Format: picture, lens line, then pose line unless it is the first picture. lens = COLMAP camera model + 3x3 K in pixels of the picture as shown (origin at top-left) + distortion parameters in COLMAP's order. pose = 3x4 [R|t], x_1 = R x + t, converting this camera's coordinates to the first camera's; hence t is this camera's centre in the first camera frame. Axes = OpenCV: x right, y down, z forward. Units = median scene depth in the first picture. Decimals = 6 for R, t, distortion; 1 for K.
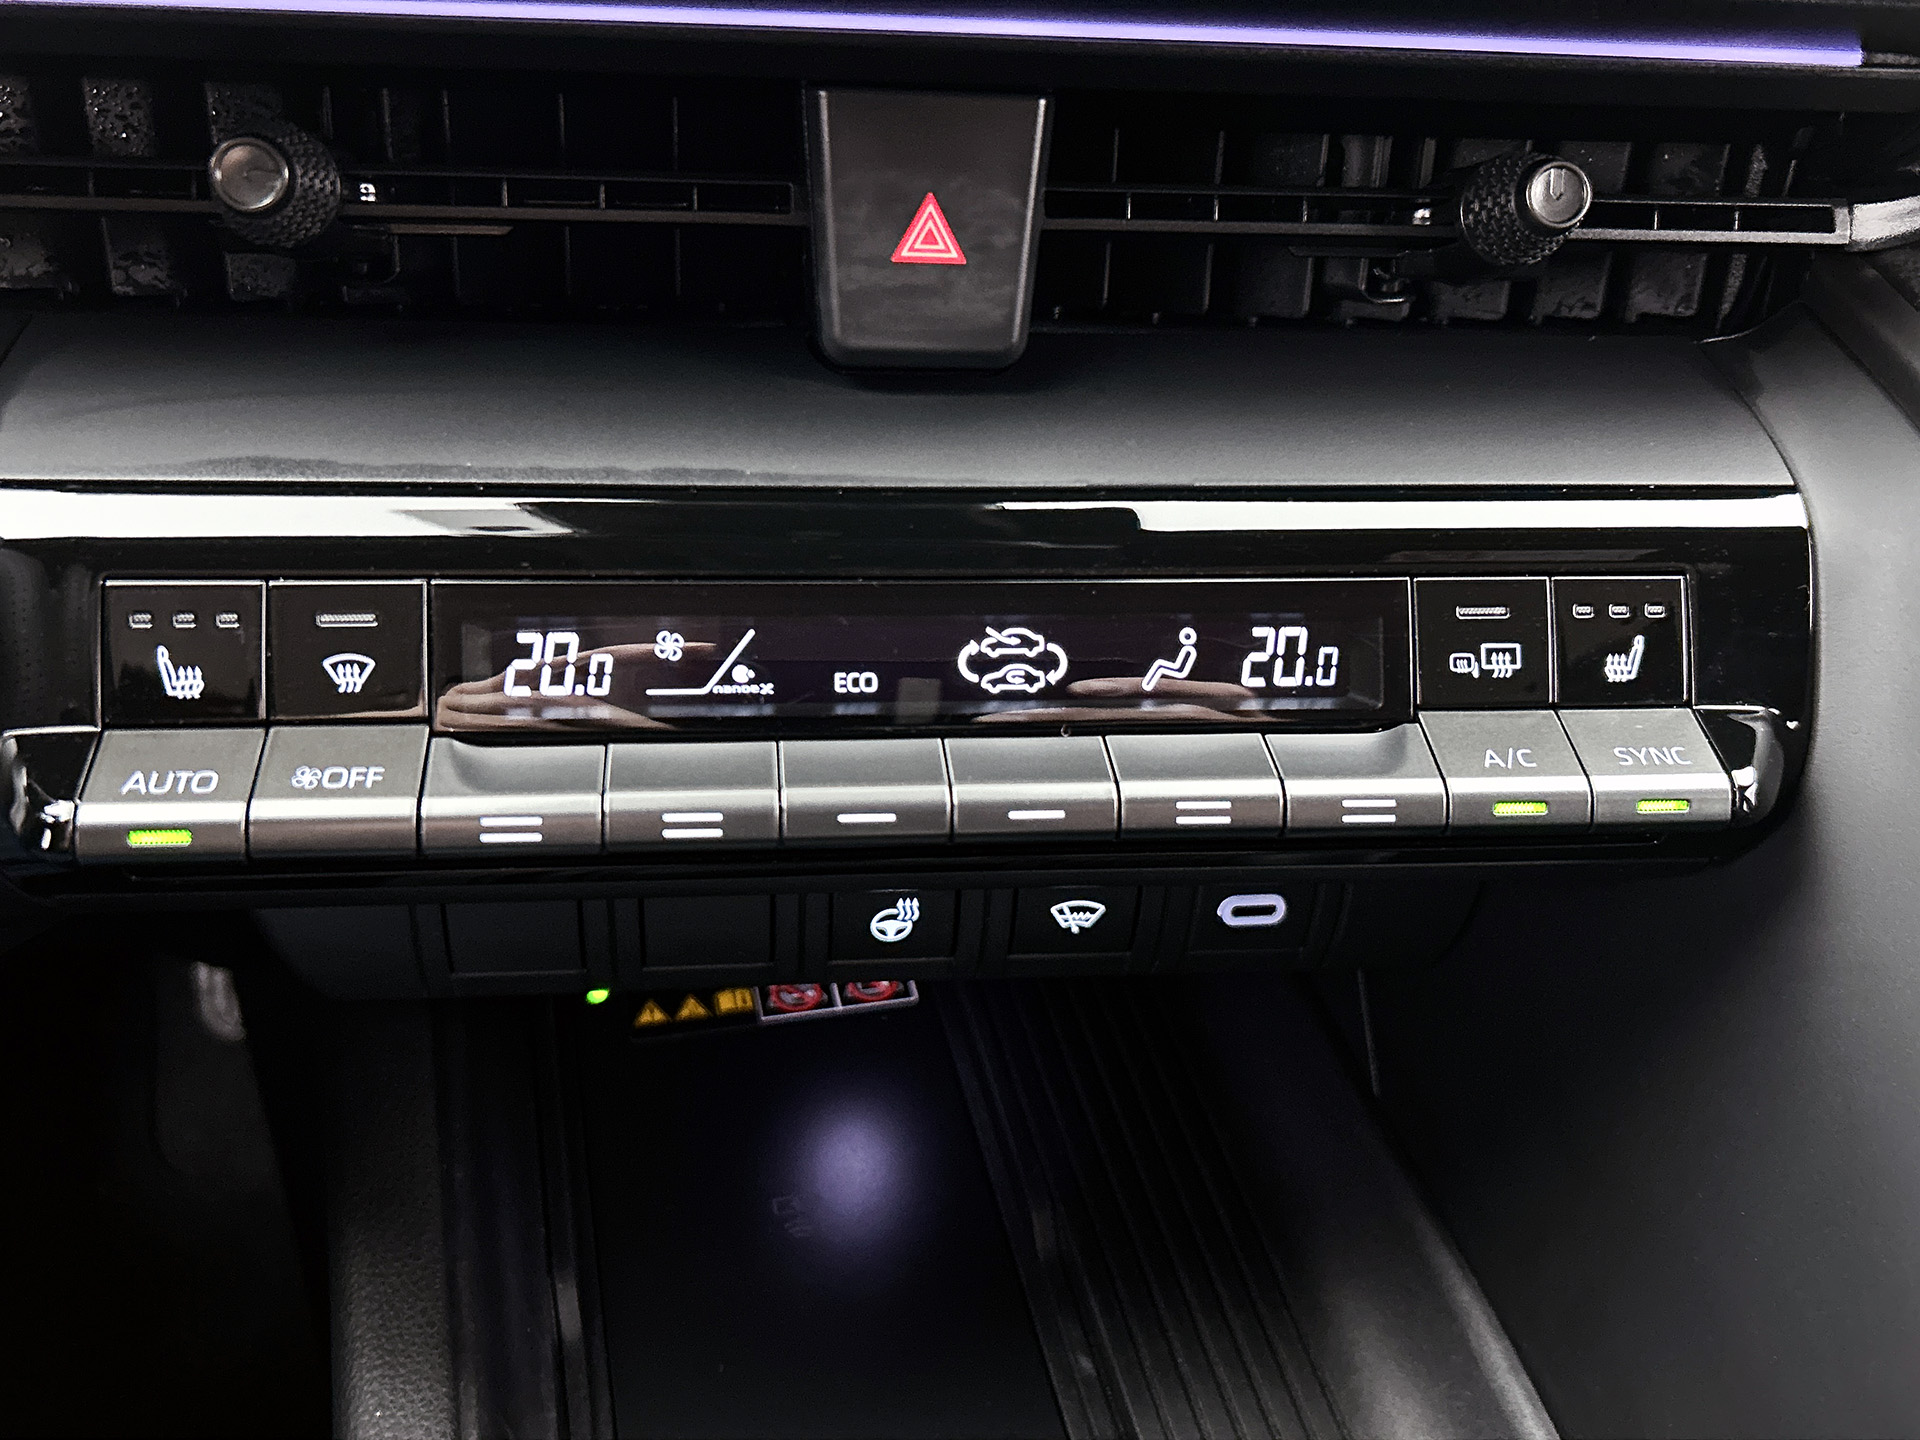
lens RADIAL K [[1770.9, 0, 960.0], [0, 1770.9, 720.0], [0, 0, 1]] dist [-0.013132, -0.019790]
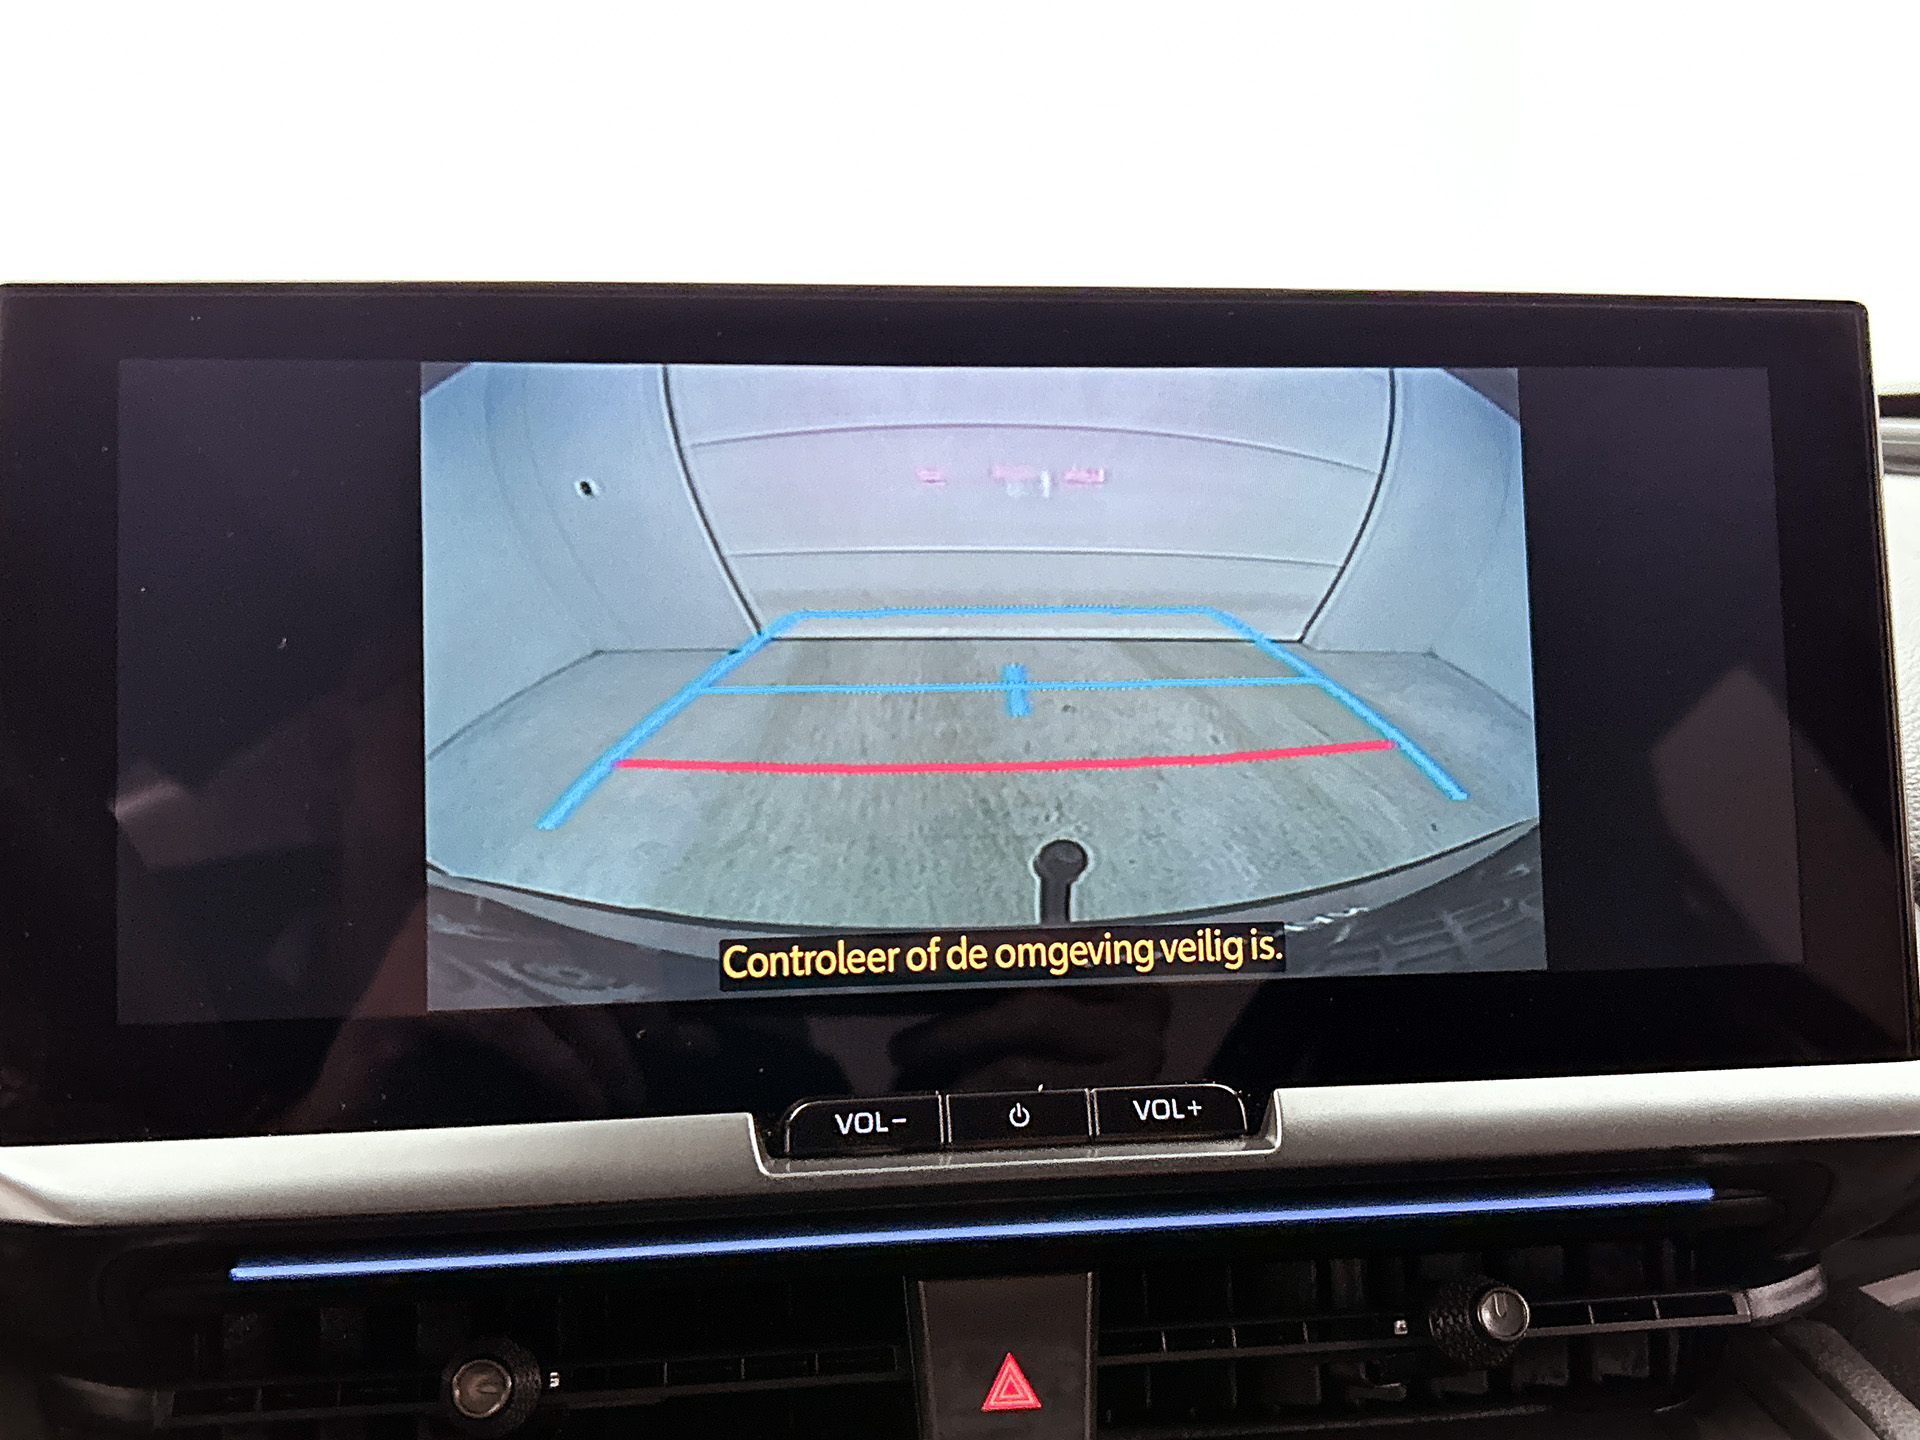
lens RADIAL K [[1936.6, 0, 960.0], [0, 1936.6, 720.0], [0, 0, 1]] dist [0.084333, -0.192847]
pose [[0.997403, -0.066945, 0.026559, -0.056723], [0.071561, 0.879561, -0.470374, -0.041072], [0.008129, 0.471053, 0.882068, -0.431296]]
